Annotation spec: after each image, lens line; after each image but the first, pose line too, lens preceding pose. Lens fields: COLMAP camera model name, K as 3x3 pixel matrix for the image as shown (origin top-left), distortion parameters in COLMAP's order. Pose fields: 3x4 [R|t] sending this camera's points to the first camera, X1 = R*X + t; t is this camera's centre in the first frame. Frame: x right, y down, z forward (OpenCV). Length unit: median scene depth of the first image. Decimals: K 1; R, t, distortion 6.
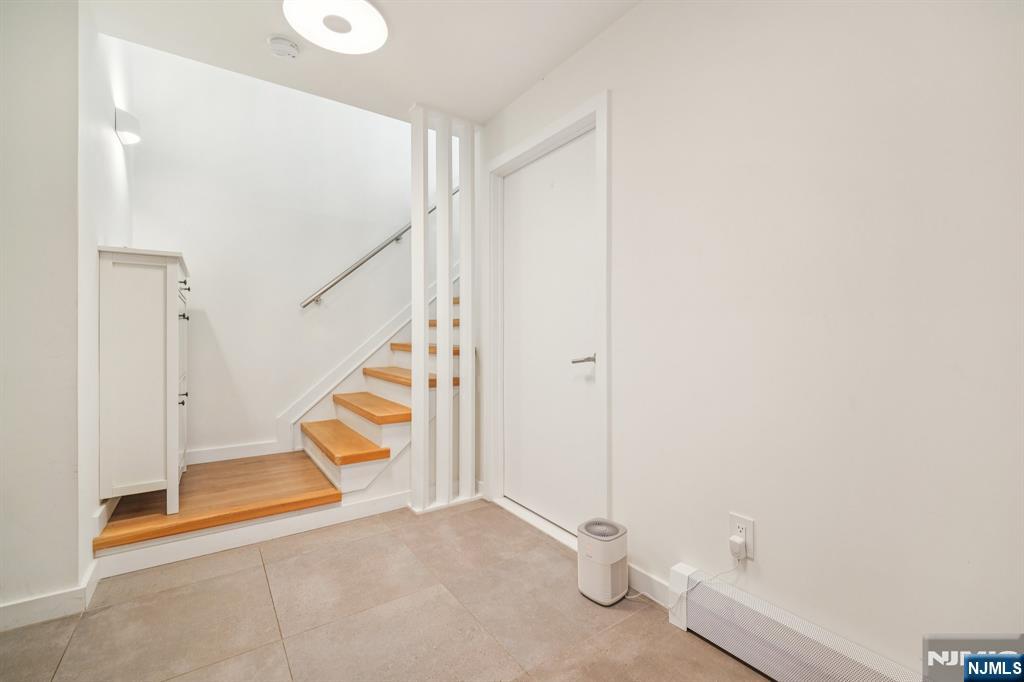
lens RADIAL K [[425.4, 0, 513.9], [0, 425.4, 343.5], [0, 0, 1]] dist [-0.000735, -0.000410]
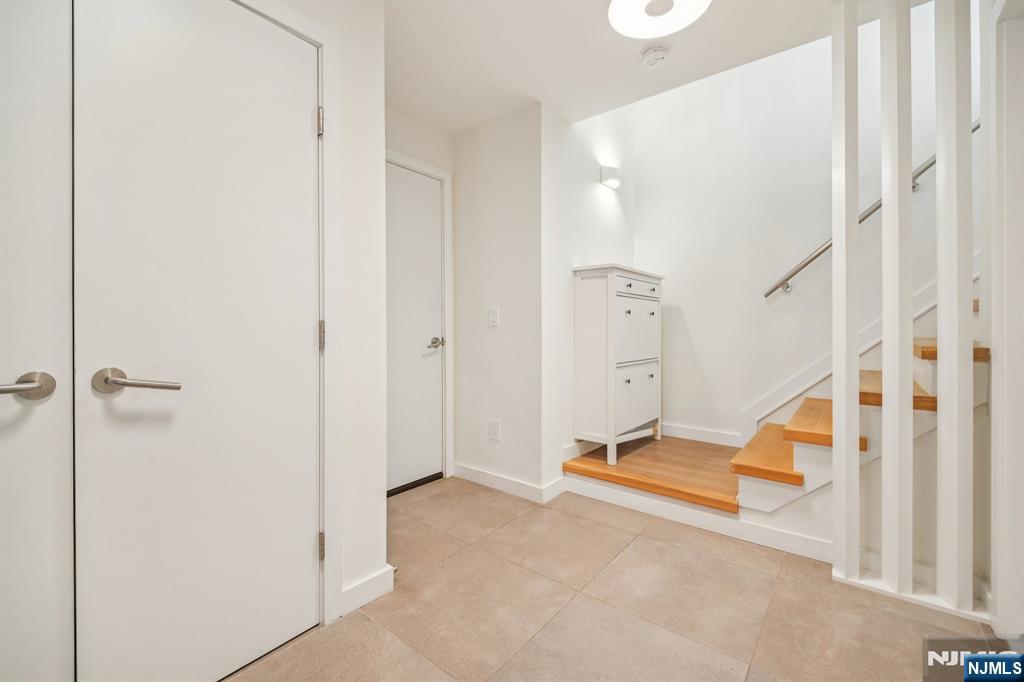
lens RADIAL K [[424.3, 0, 513.8], [0, 424.3, 330.6], [0, 0, 1]] dist [0.017091, -0.013527]
pose [[0.294065, 0.006412, -0.955764, 0.297785], [-0.013828, 0.999901, 0.002453, -0.007850], [0.955685, 0.012495, 0.294125, 0.281733]]
